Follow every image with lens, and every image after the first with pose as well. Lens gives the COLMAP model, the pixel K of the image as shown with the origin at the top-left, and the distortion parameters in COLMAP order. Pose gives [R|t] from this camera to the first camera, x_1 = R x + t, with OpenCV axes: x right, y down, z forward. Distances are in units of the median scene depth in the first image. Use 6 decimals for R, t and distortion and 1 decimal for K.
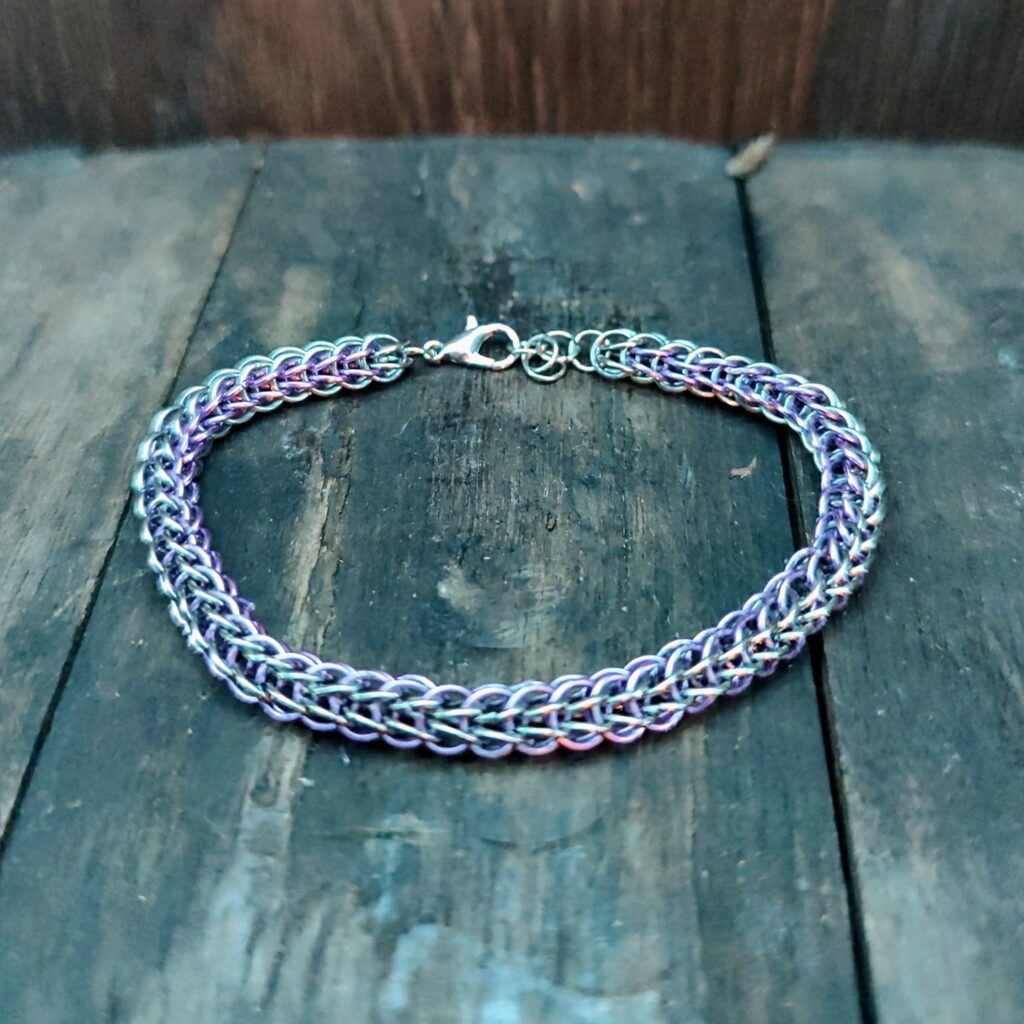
lens RADIAL K [[1190.9, 0, 496.5], [0, 1190.9, 515.3], [0, 0, 1]] dist [-0.064296, 0.085800]
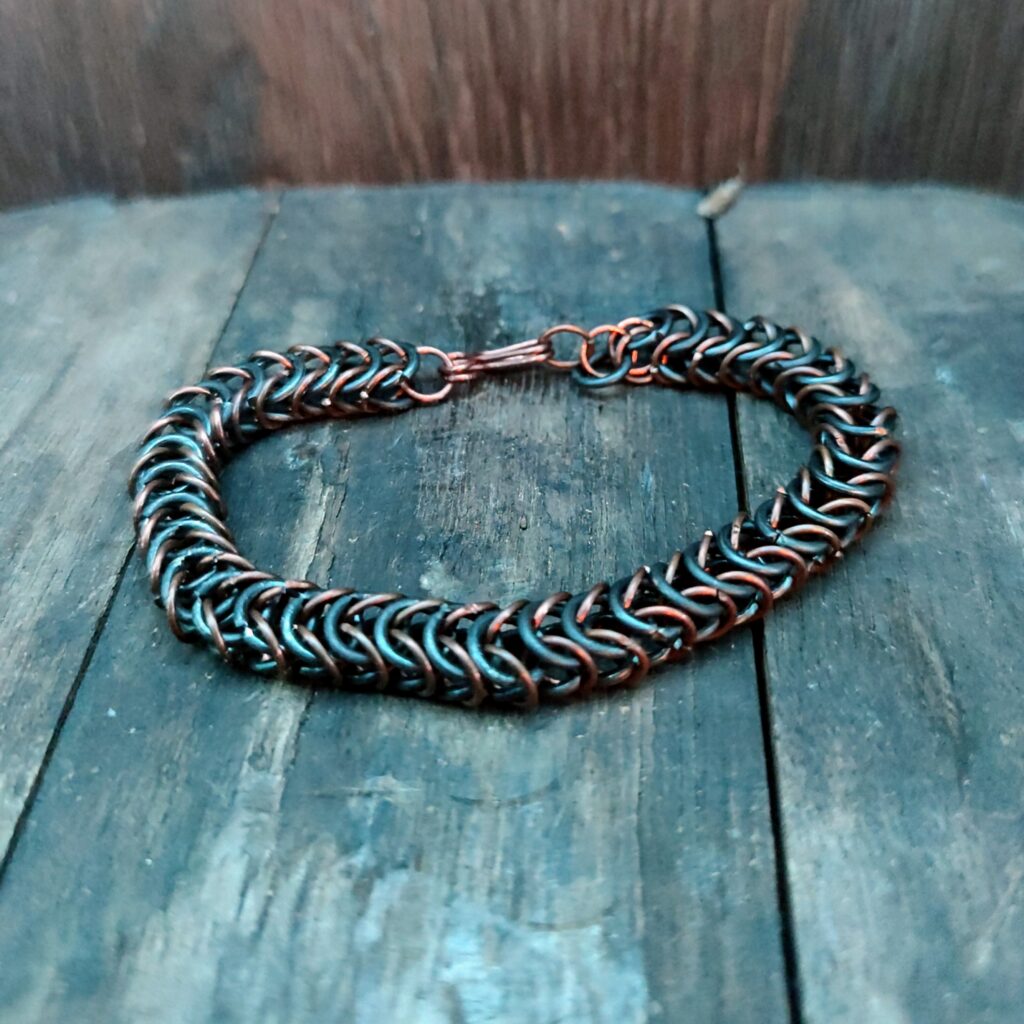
lens RADIAL K [[1190.9, 0, 496.5], [0, 1190.9, 515.3], [0, 0, 1]] dist [-0.064296, 0.085800]
pose [[0.999547, 0.000538, -0.030105, 0.052427], [-0.001916, 0.998951, -0.045751, 0.049094], [0.030049, 0.045788, 0.998499, -0.104168]]
